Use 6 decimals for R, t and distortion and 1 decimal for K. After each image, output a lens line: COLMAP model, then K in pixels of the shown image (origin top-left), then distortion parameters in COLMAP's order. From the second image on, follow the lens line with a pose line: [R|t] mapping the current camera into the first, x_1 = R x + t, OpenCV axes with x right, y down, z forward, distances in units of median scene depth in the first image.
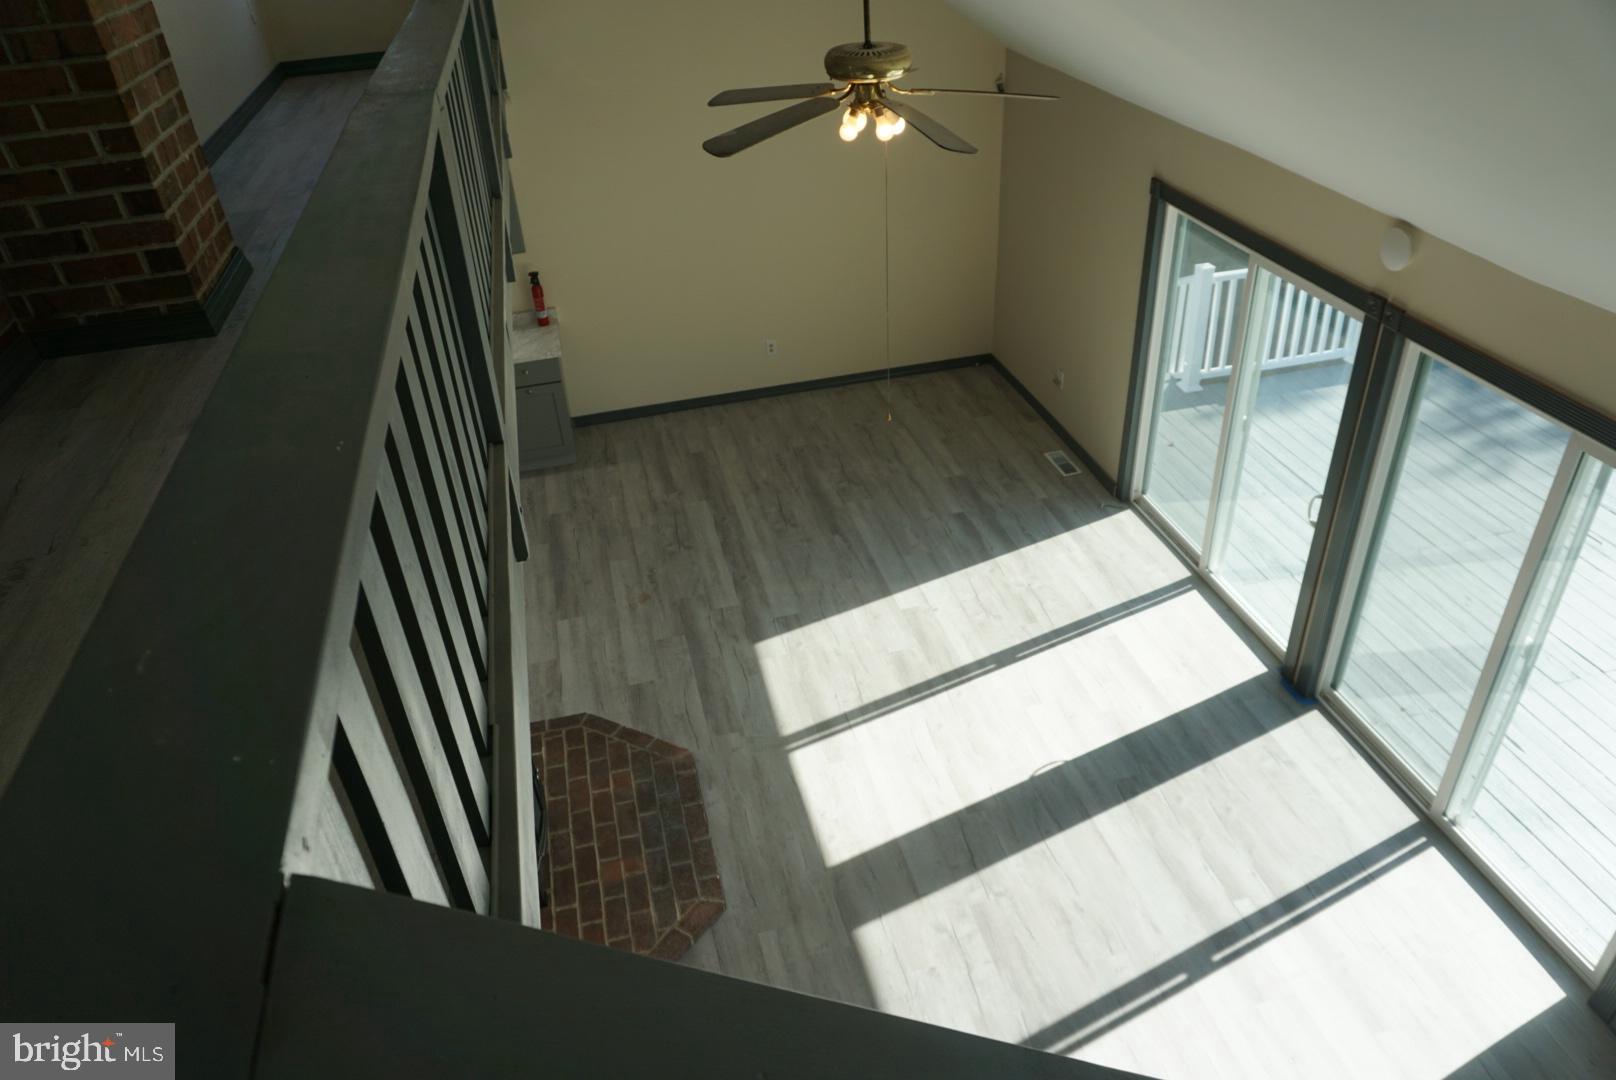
lens RADIAL K [[1083.5, 0, 810.8], [0, 1083.5, 537.3], [0, 0, 1]] dist [-0.030735, 0.013469]
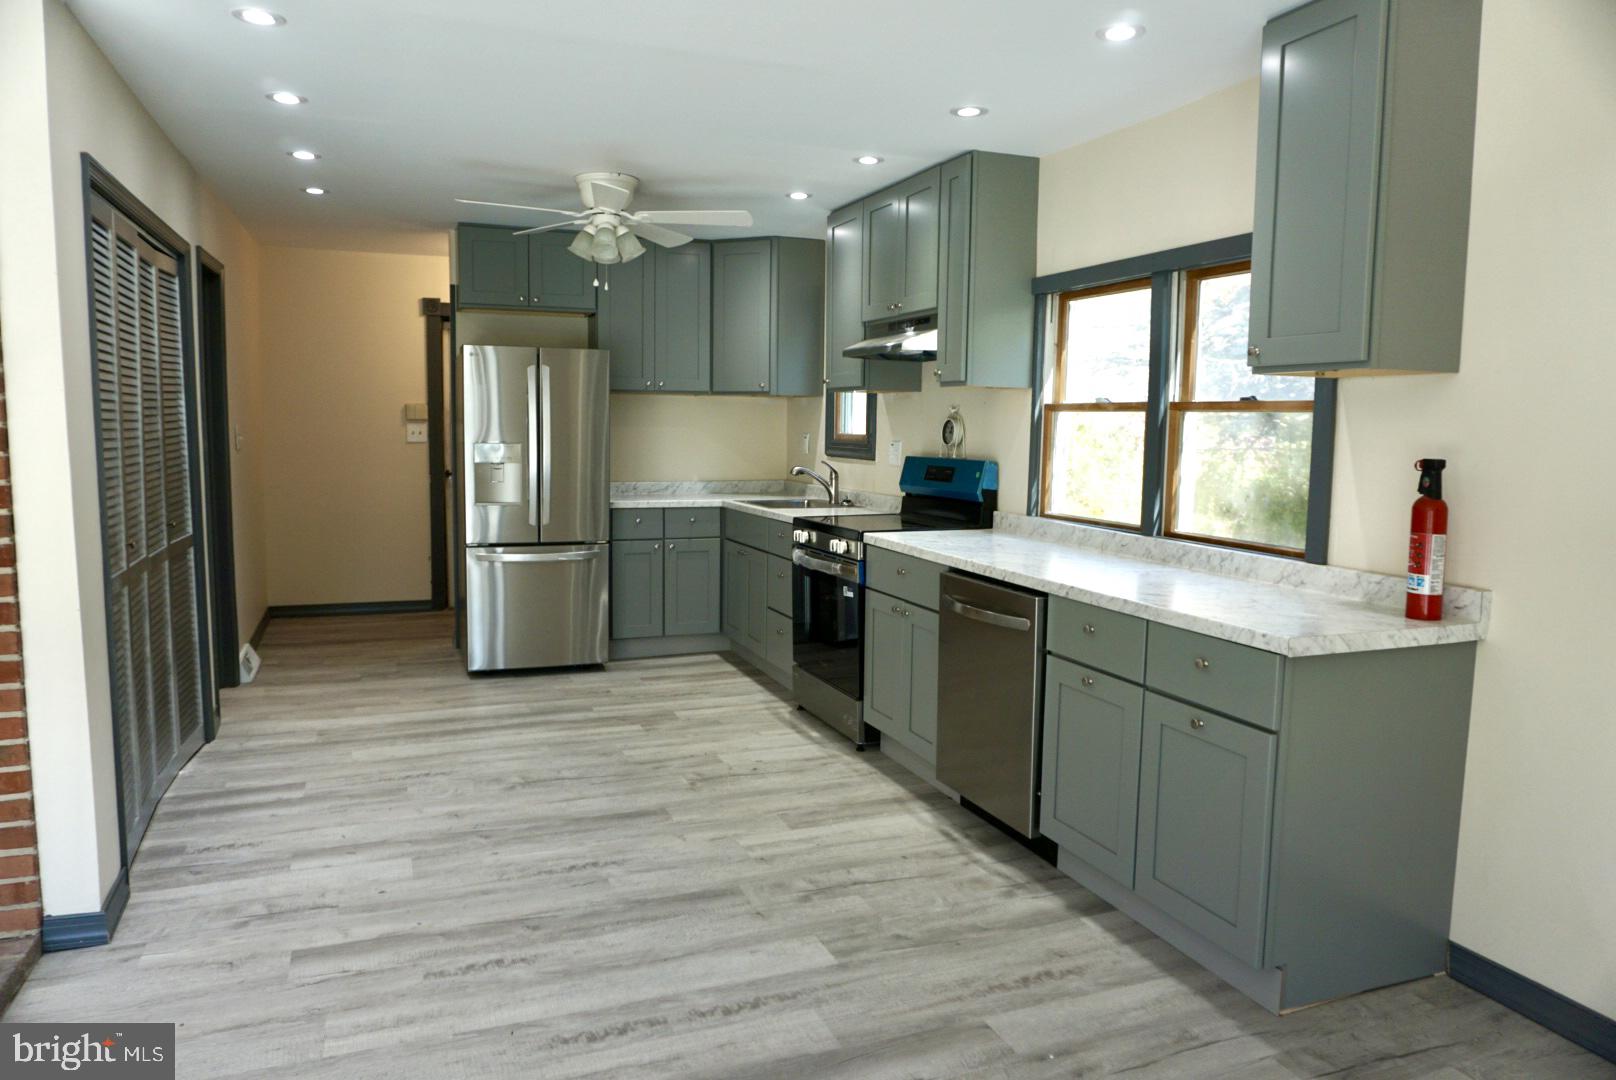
lens RADIAL K [[1083.5, 0, 810.2], [0, 1083.5, 542.5], [0, 0, 1]] dist [-0.030735, 0.013469]
pose [[0.128810, 0.162126, -0.978327, 0.073511], [-0.571836, 0.818149, 0.060292, -0.165327], [0.810192, 0.551676, 0.198096, 0.993571]]
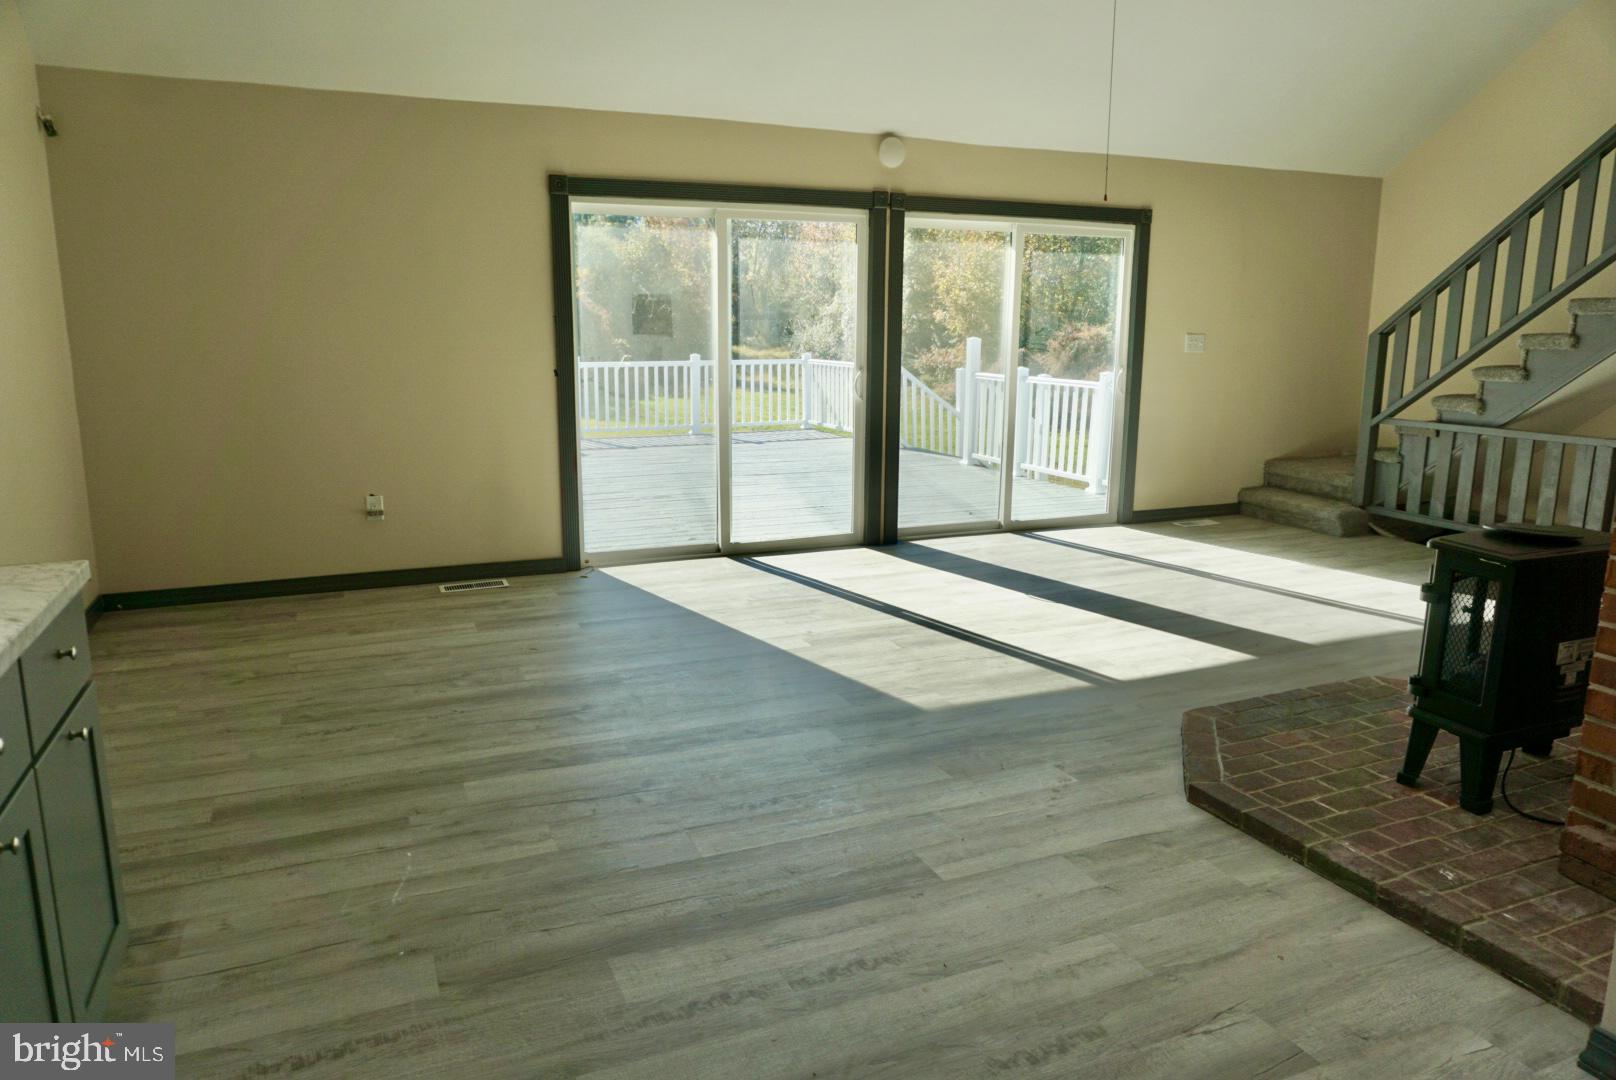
lens RADIAL K [[1083.5, 0, 815.3], [0, 1083.5, 536.3], [0, 0, 1]] dist [-0.030735, 0.013469]
pose [[-0.172790, -0.147802, 0.973806, -0.665382], [0.552477, 0.803956, 0.220053, -0.165001], [-0.815422, 0.576028, -0.057258, 1.056064]]
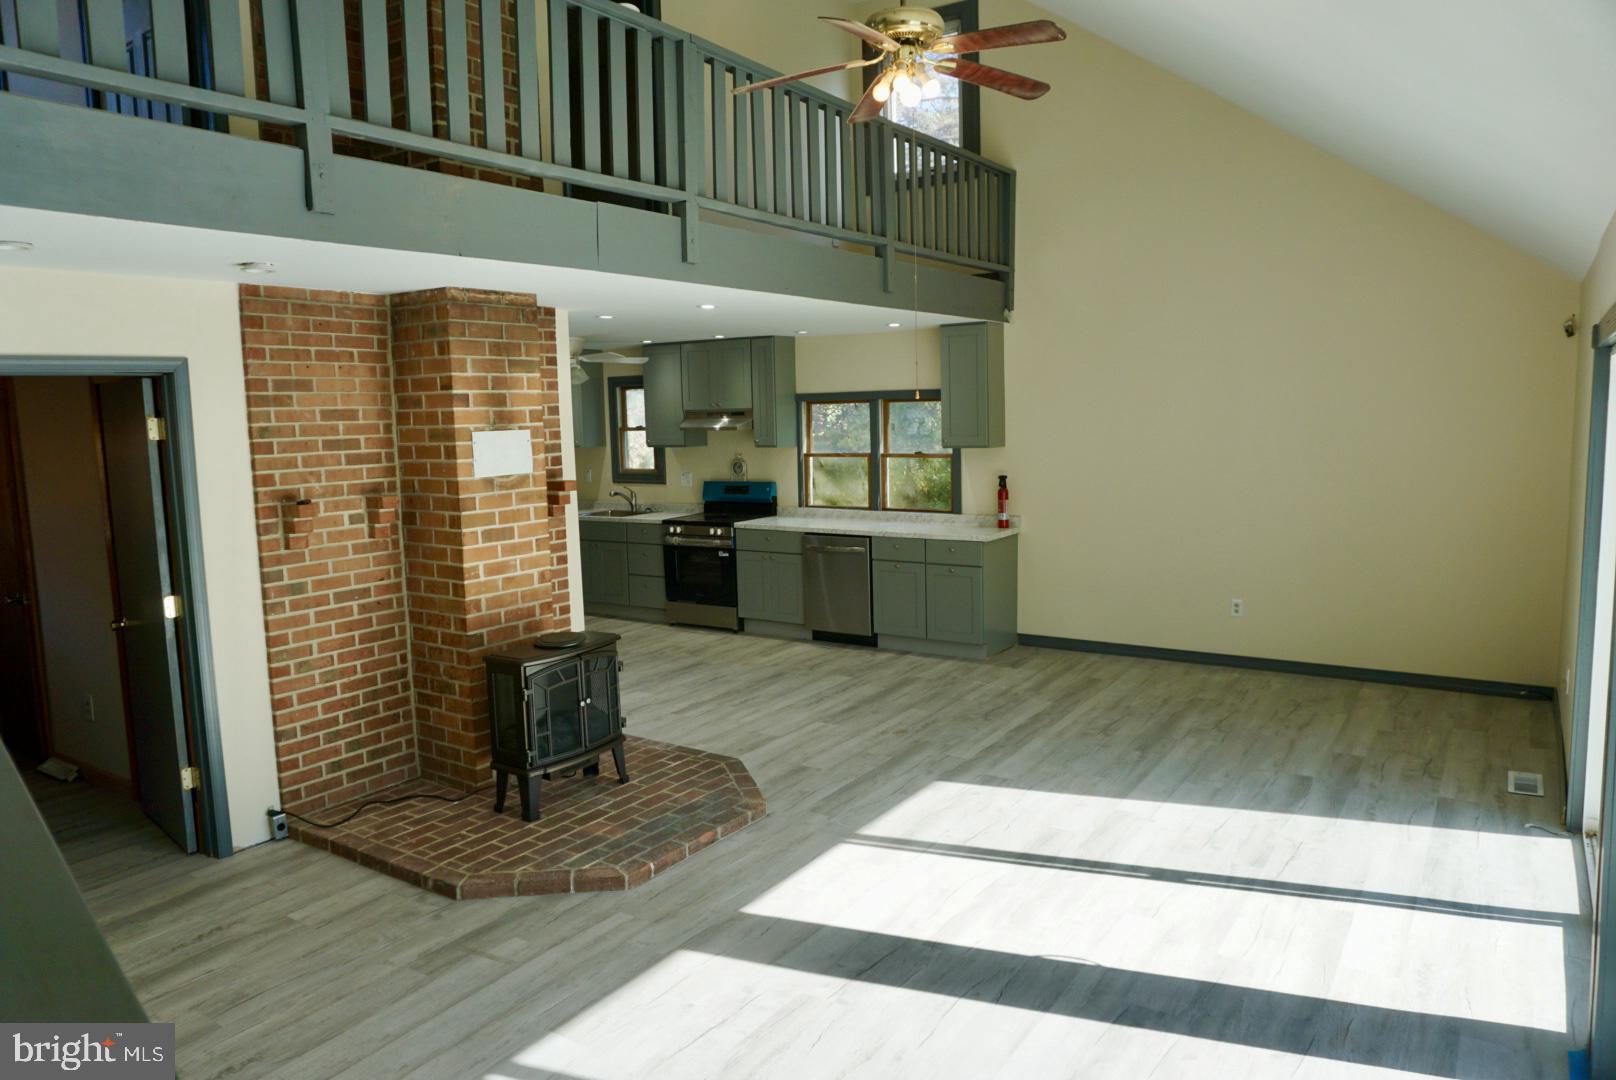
lens RADIAL K [[1083.5, 0, 811.8], [0, 1083.5, 538.1], [0, 0, 1]] dist [-0.030735, 0.013469]
pose [[0.675191, 0.122084, -0.727470, 0.507206], [-0.421333, 0.873328, -0.244492, 0.189322], [0.605471, 0.471586, 0.641101, 0.289253]]
